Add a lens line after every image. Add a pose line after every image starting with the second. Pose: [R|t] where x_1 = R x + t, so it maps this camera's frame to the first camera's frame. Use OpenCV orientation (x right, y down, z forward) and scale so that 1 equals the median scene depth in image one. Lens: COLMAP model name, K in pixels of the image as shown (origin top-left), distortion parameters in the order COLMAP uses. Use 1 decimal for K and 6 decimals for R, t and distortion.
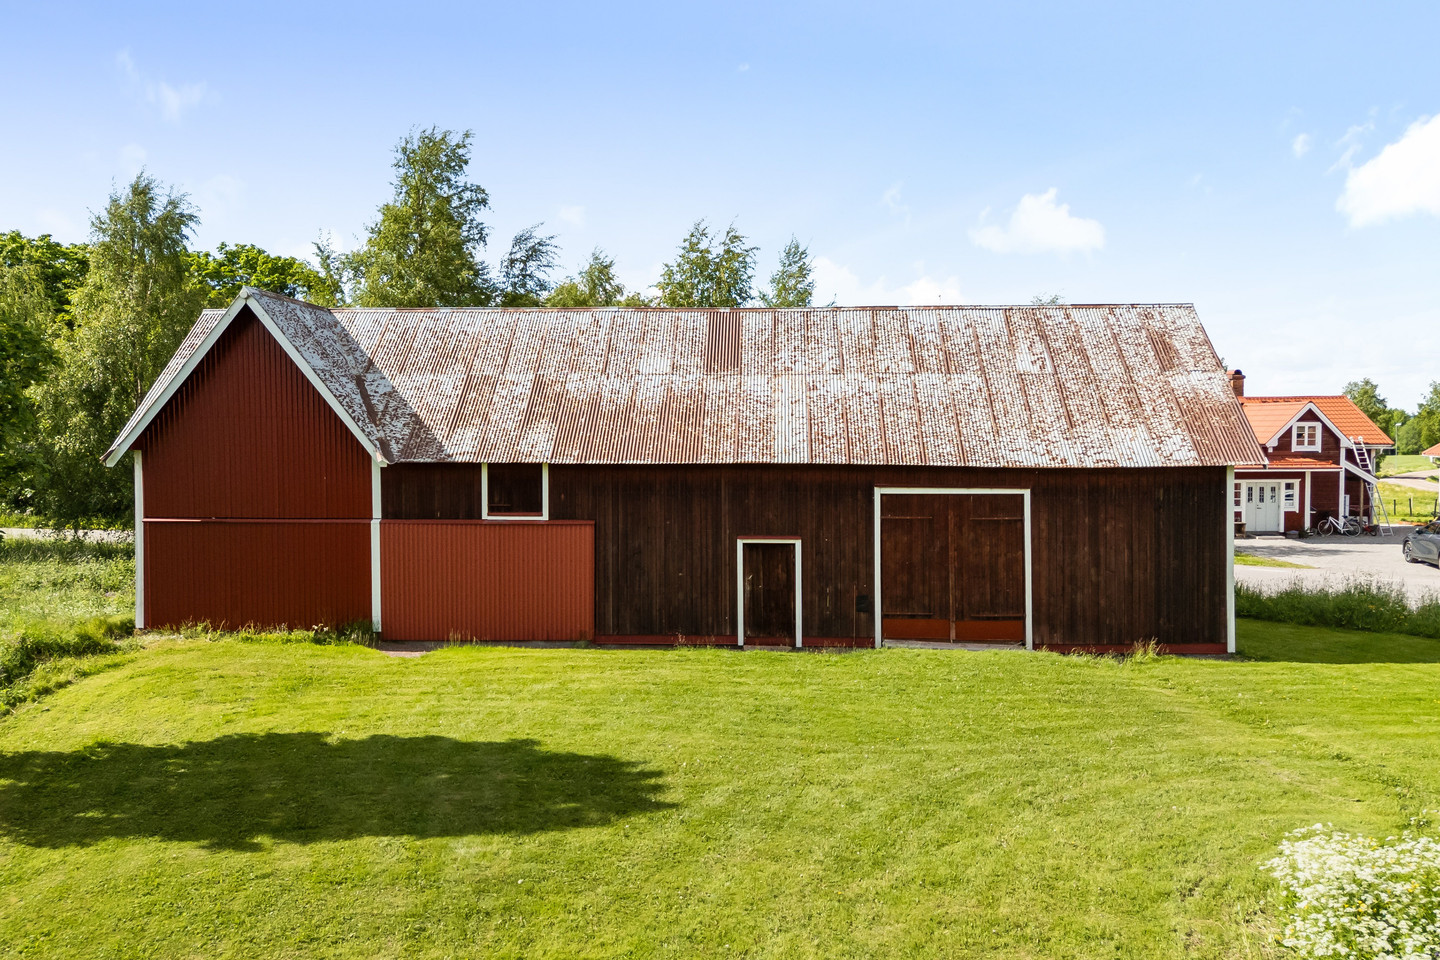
lens RADIAL K [[1064.6, 0, 715.9], [0, 1064.6, 479.7], [0, 0, 1]] dist [0.052161, -0.012679]
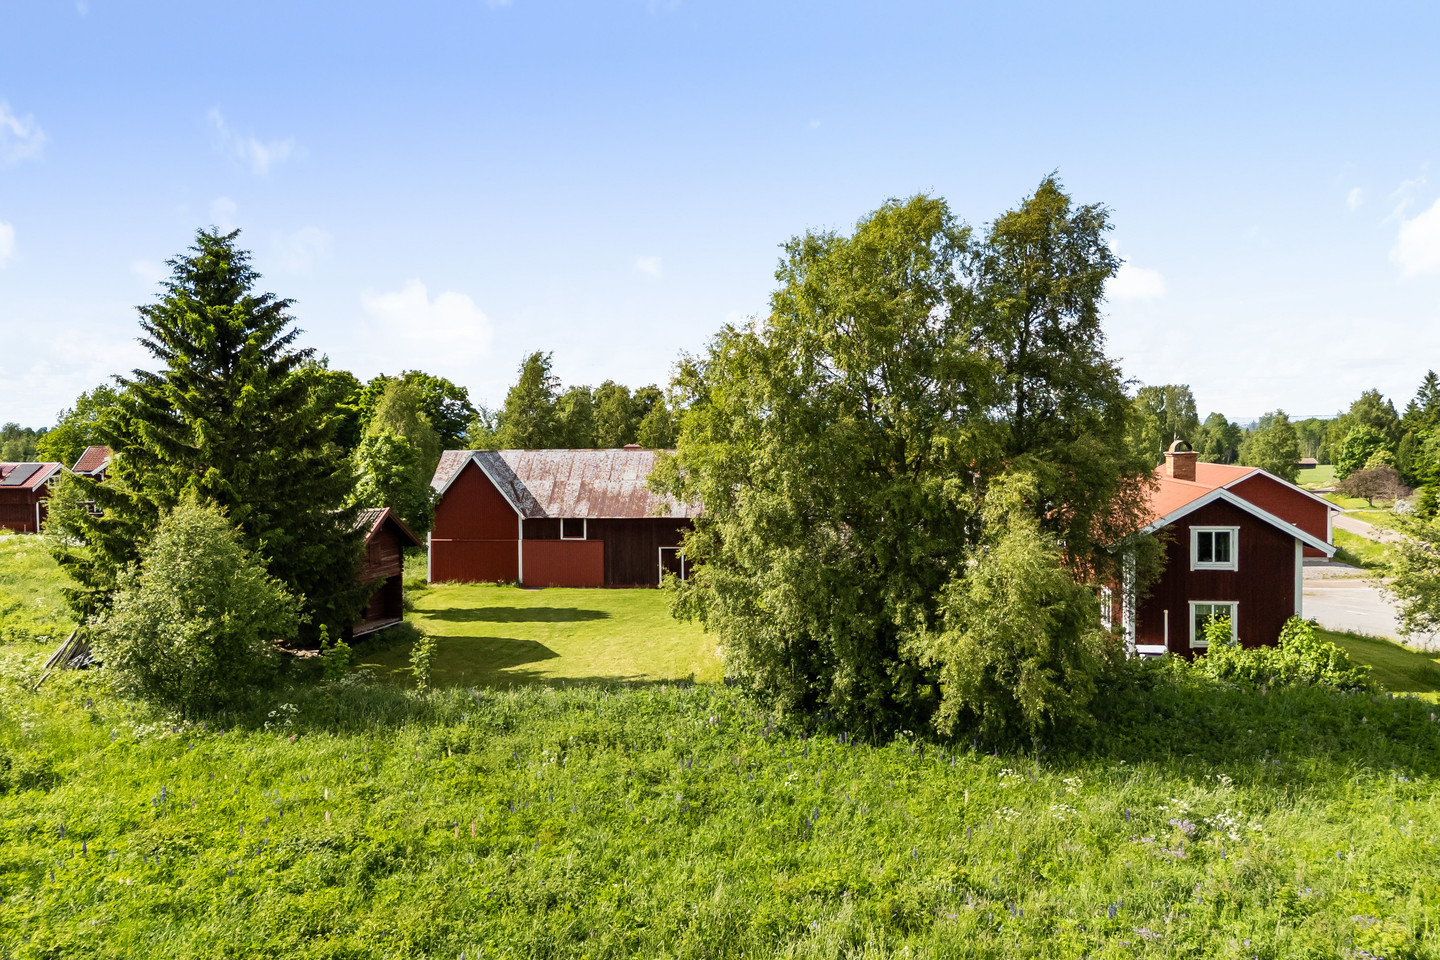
lens RADIAL K [[1064.6, 0, 725.0], [0, 1064.6, 480.6], [0, 0, 1]] dist [0.052161, -0.012679]
pose [[0.998707, -0.004808, -0.050603, 0.304748], [0.004674, 0.999985, -0.002760, -0.094959], [0.050616, 0.002519, 0.998715, -1.534540]]
